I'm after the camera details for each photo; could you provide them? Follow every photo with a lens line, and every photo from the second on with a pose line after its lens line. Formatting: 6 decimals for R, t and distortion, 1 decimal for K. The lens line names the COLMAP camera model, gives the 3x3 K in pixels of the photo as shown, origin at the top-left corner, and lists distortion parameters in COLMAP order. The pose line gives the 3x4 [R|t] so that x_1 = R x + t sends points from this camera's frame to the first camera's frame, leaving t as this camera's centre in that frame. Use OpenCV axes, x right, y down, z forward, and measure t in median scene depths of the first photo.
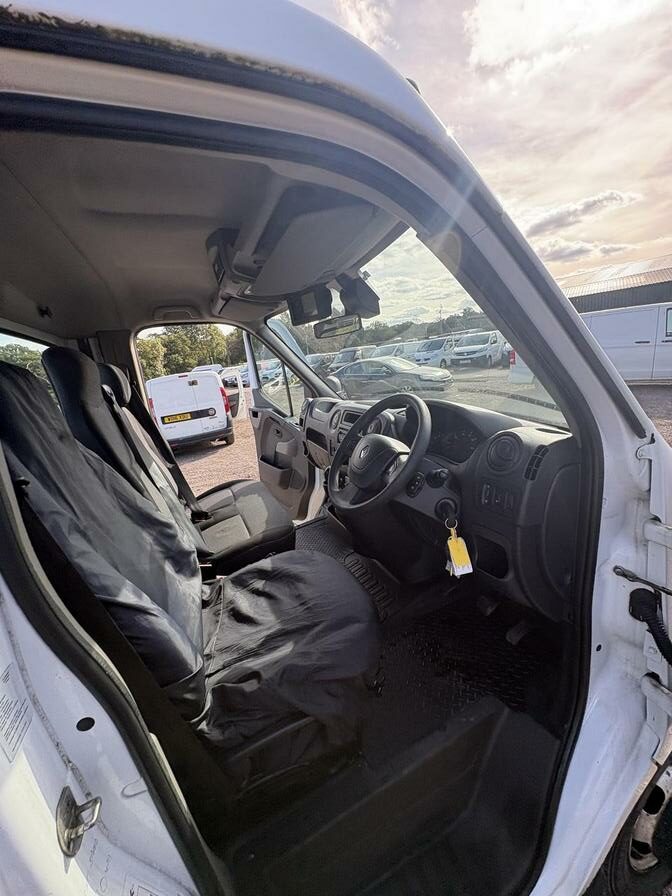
lens RADIAL K [[360.0, 0, 347.0], [0, 360.0, 443.7], [0, 0, 1]] dist [0.008433, -0.000539]
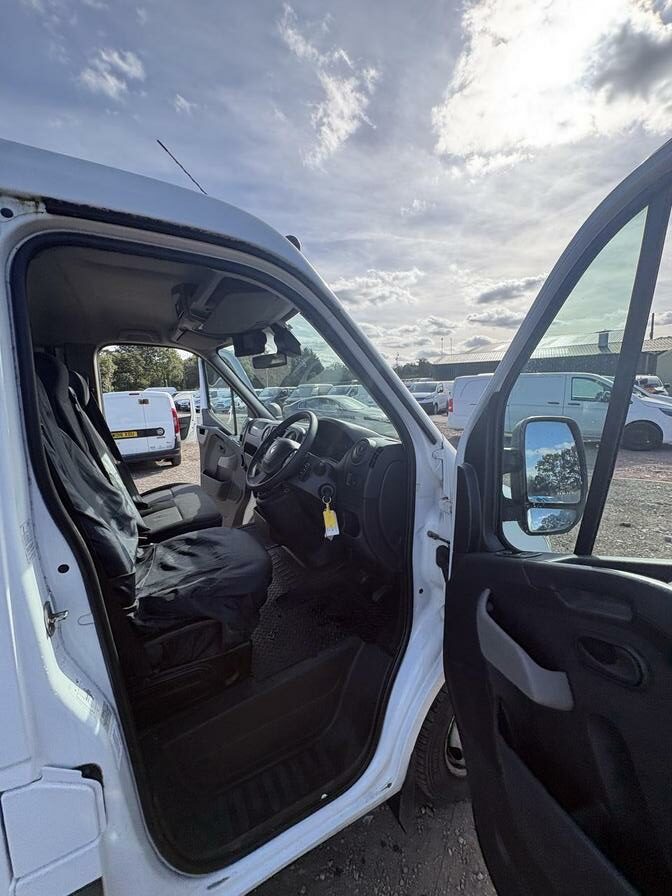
lens RADIAL K [[360.0, 0, 349.4], [0, 360.0, 445.6], [0, 0, 1]] dist [0.008433, -0.000539]
pose [[0.989125, 0.076555, 0.125586, 0.125288], [-0.064045, 0.992844, -0.100795, 0.101026], [-0.132403, 0.091656, 0.986949, -0.325438]]
